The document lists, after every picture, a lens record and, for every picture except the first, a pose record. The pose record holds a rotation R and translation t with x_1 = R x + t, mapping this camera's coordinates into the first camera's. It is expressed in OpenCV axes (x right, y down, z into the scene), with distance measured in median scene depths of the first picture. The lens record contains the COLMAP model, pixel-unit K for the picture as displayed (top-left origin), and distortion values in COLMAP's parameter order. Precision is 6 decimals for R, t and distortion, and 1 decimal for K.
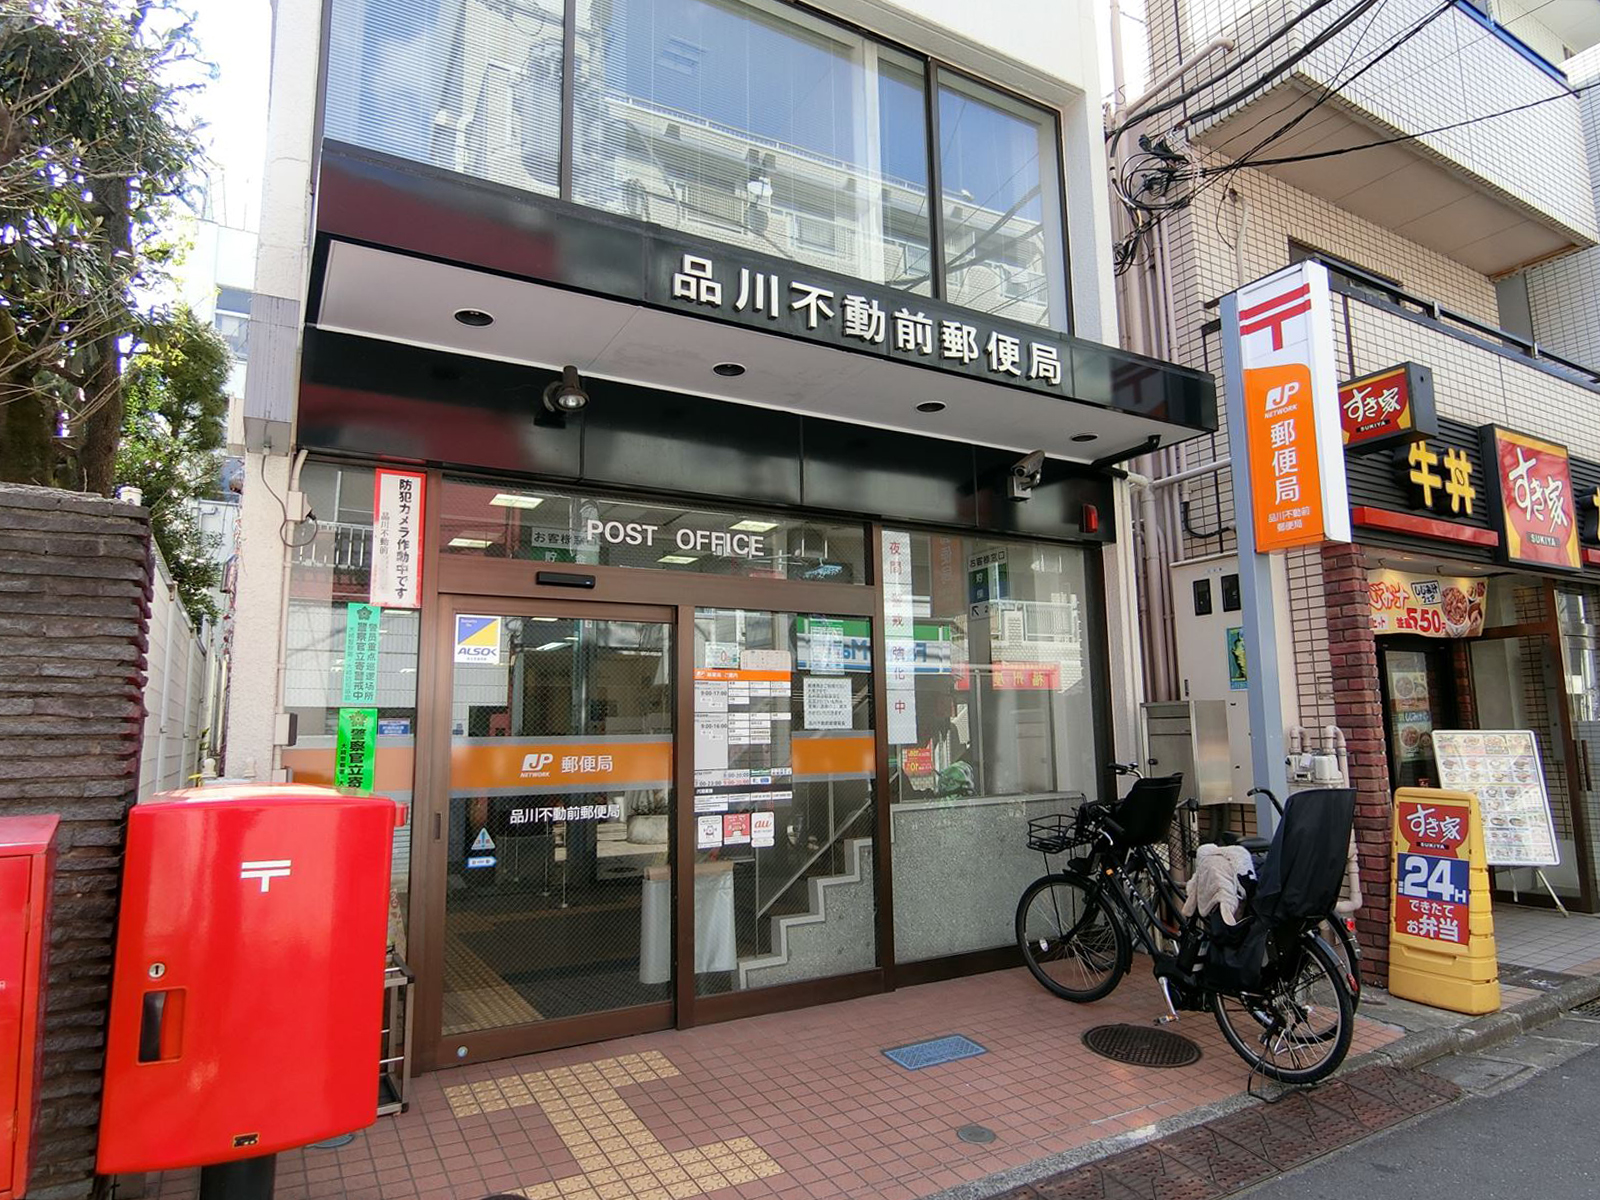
lens RADIAL K [[894.4, 0, 801.6], [0, 894.4, 594.5], [0, 0, 1]] dist [-0.013732, -0.001701]
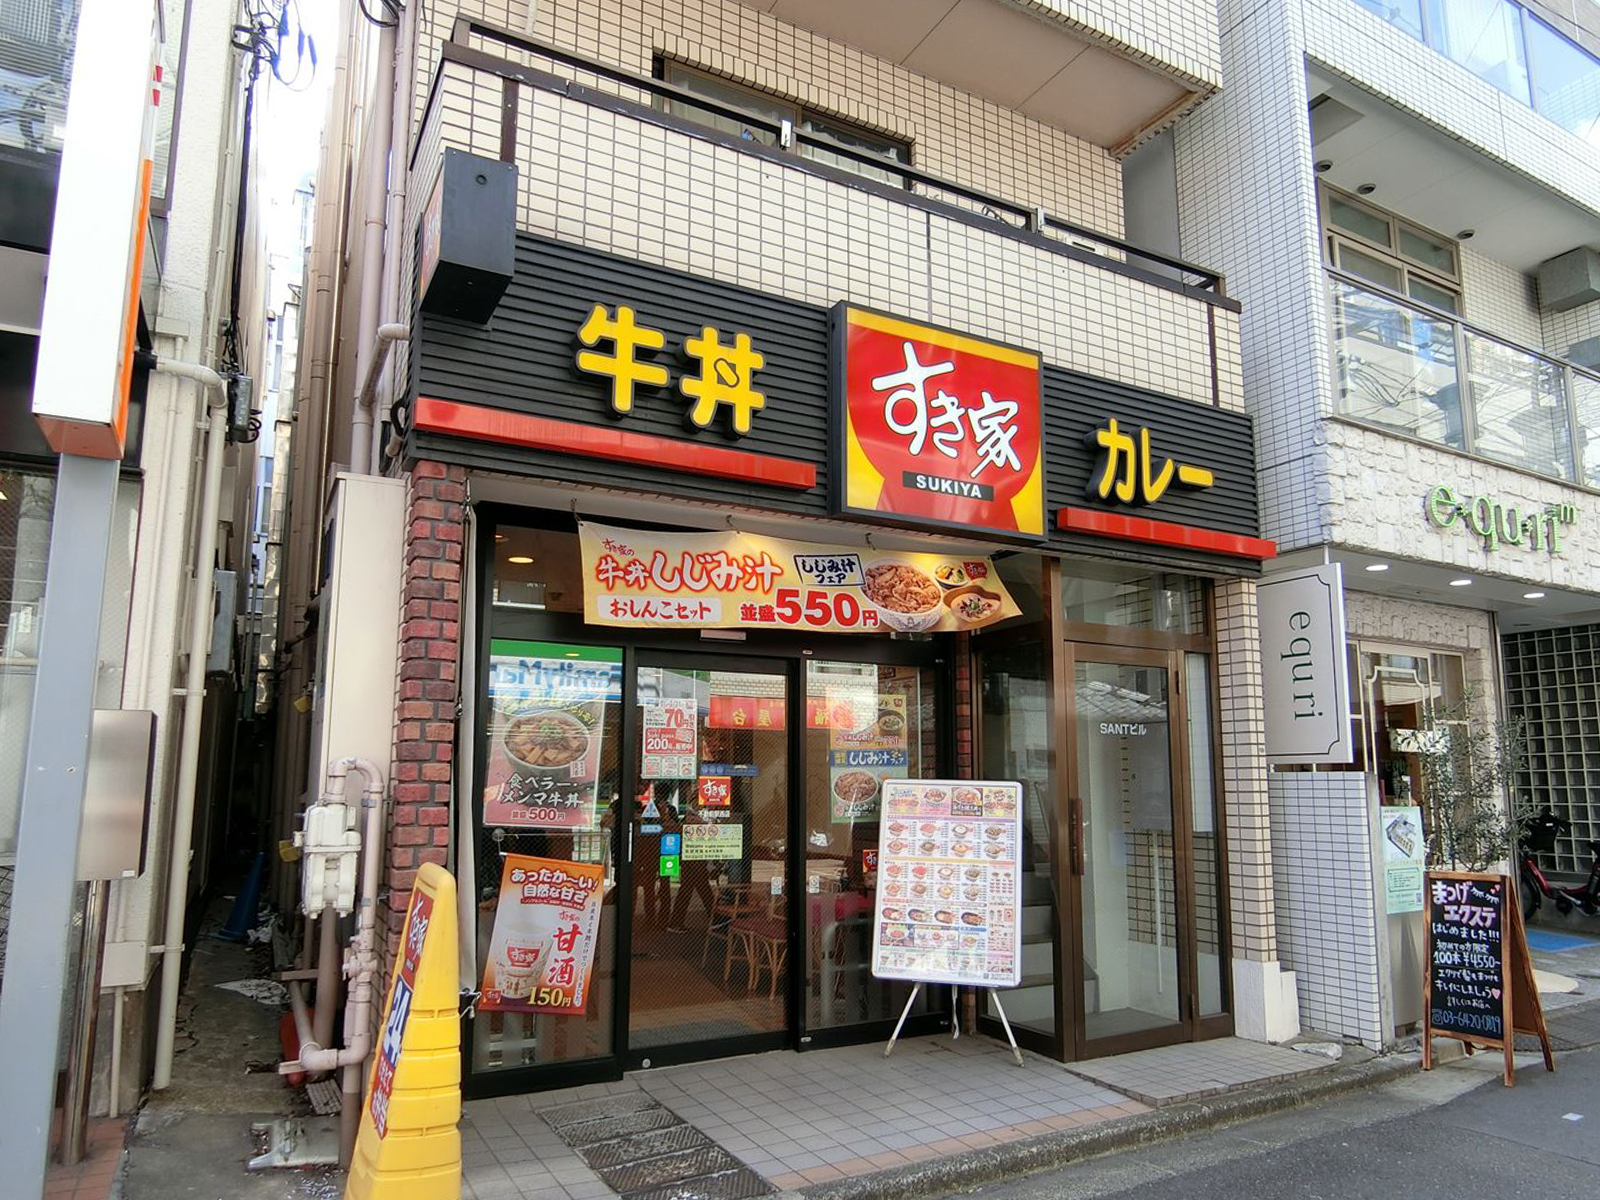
lens RADIAL K [[968.4, 0, 797.9], [0, 968.4, 613.1], [0, 0, 1]] dist [-0.018729, -0.000286]
pose [[0.999402, 0.019034, -0.028863, 0.748640], [-0.019332, 0.999762, -0.010087, 0.040570], [0.028664, 0.010639, 0.999532, 0.290220]]
